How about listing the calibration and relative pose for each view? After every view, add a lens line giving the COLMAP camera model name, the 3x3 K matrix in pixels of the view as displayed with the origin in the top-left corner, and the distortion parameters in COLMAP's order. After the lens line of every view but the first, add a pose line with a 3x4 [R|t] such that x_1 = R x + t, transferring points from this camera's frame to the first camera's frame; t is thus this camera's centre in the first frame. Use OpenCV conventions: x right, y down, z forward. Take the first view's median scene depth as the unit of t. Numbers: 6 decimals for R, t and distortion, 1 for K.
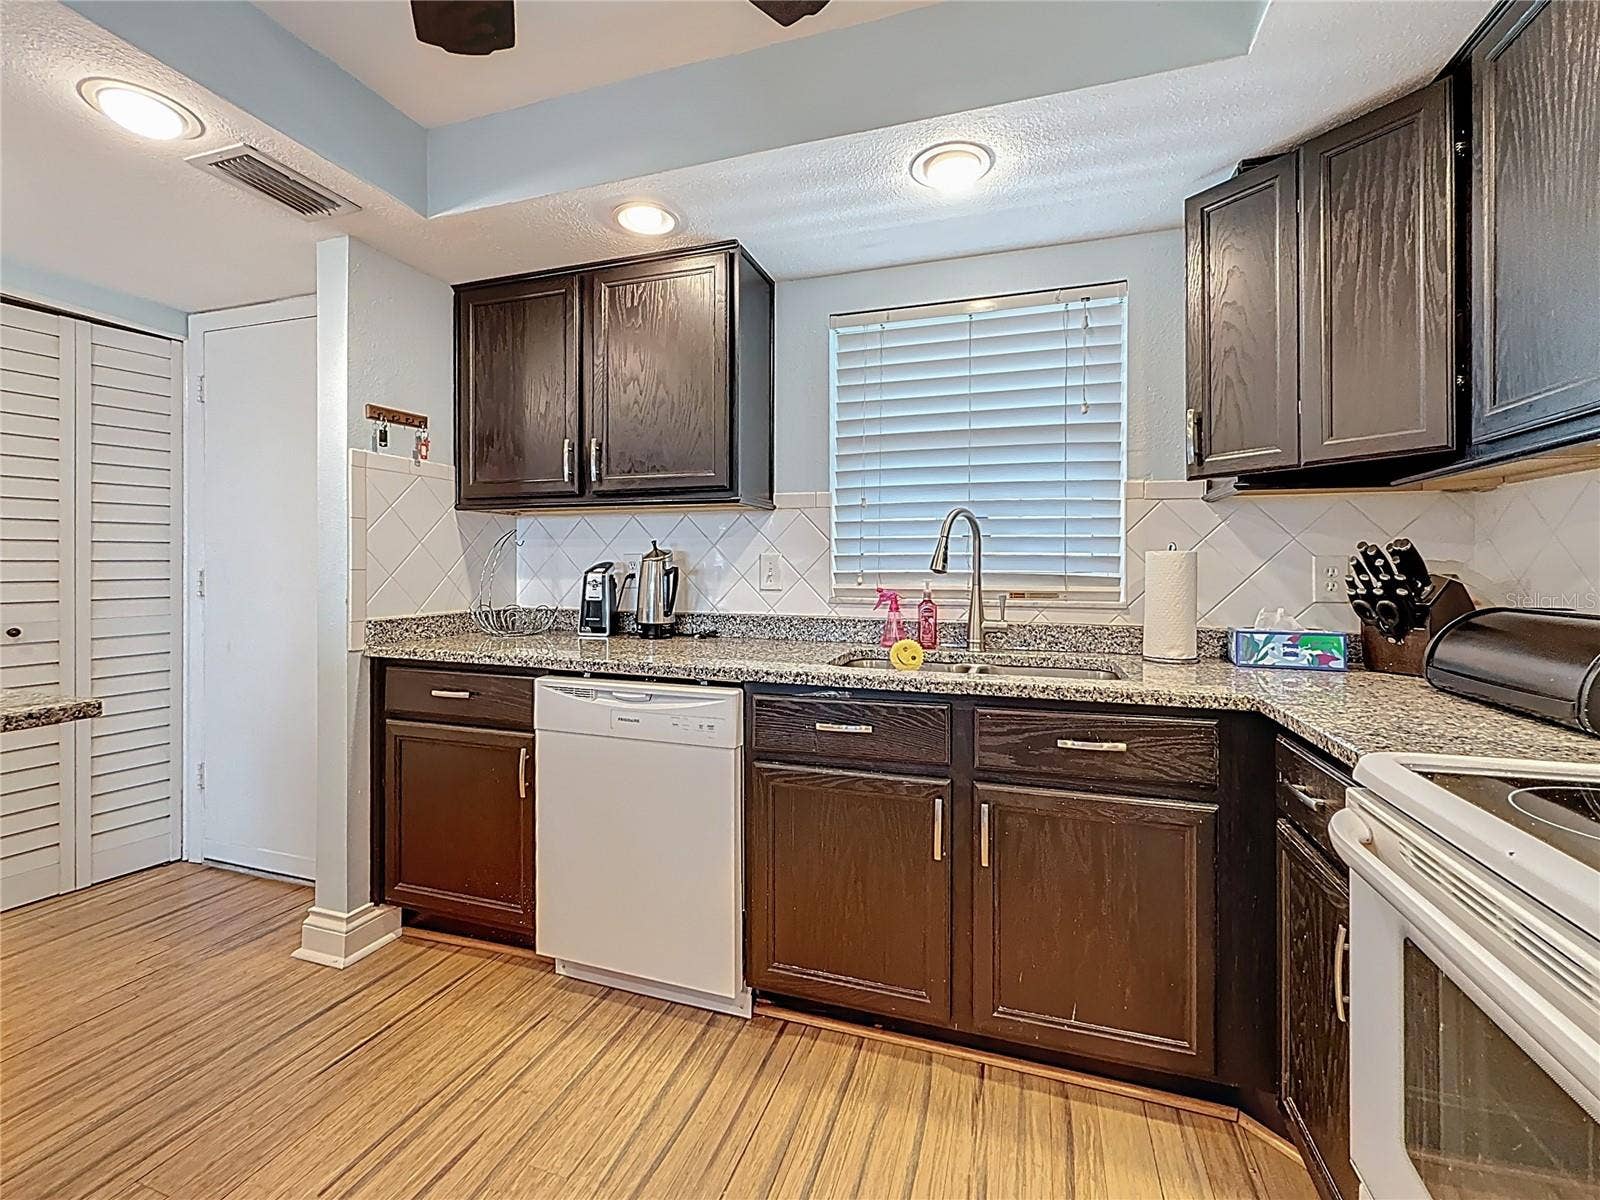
lens RADIAL K [[671.3, 0, 801.8], [0, 671.3, 597.6], [0, 0, 1]] dist [0.007268, 0.000164]
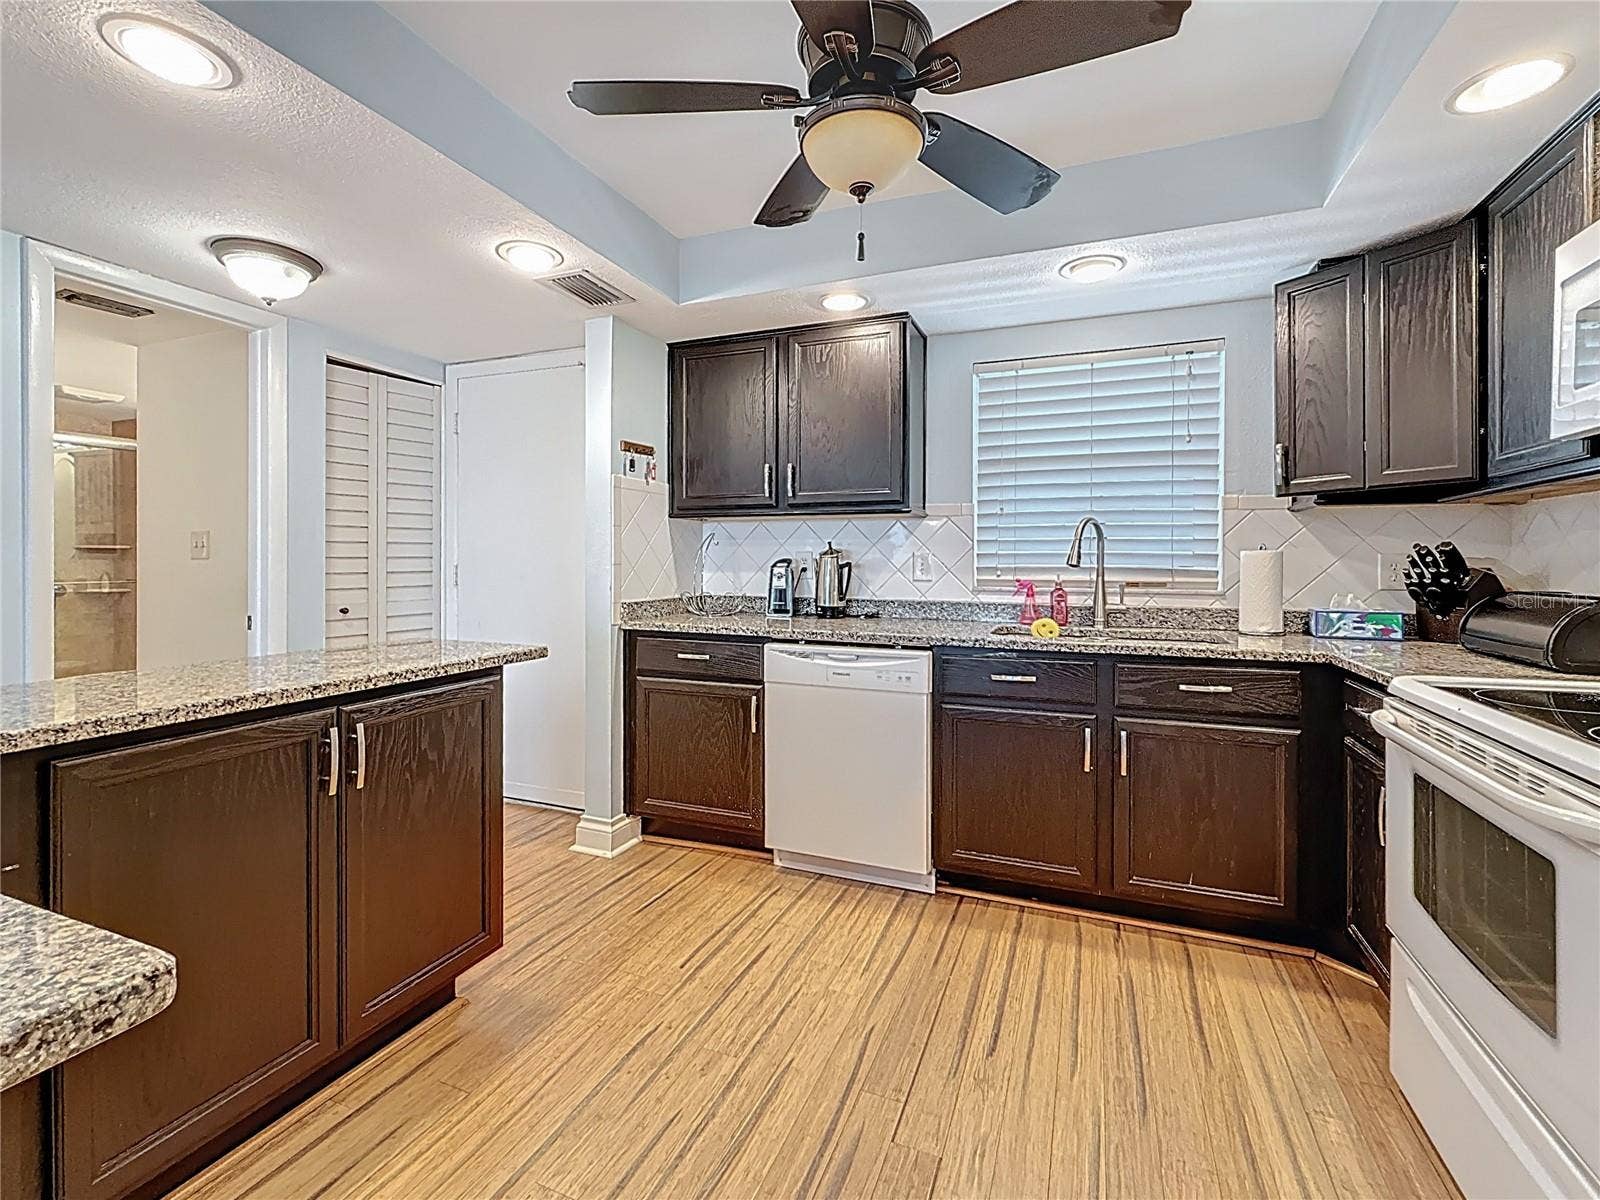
lens RADIAL K [[671.3, 0, 794.8], [0, 671.3, 590.7], [0, 0, 1]] dist [0.007268, 0.000164]
pose [[0.996013, 0.005086, -0.089060, -0.241690], [-0.005553, 0.999972, -0.005002, 0.020818], [0.089032, 0.005476, 0.996014, -0.388160]]
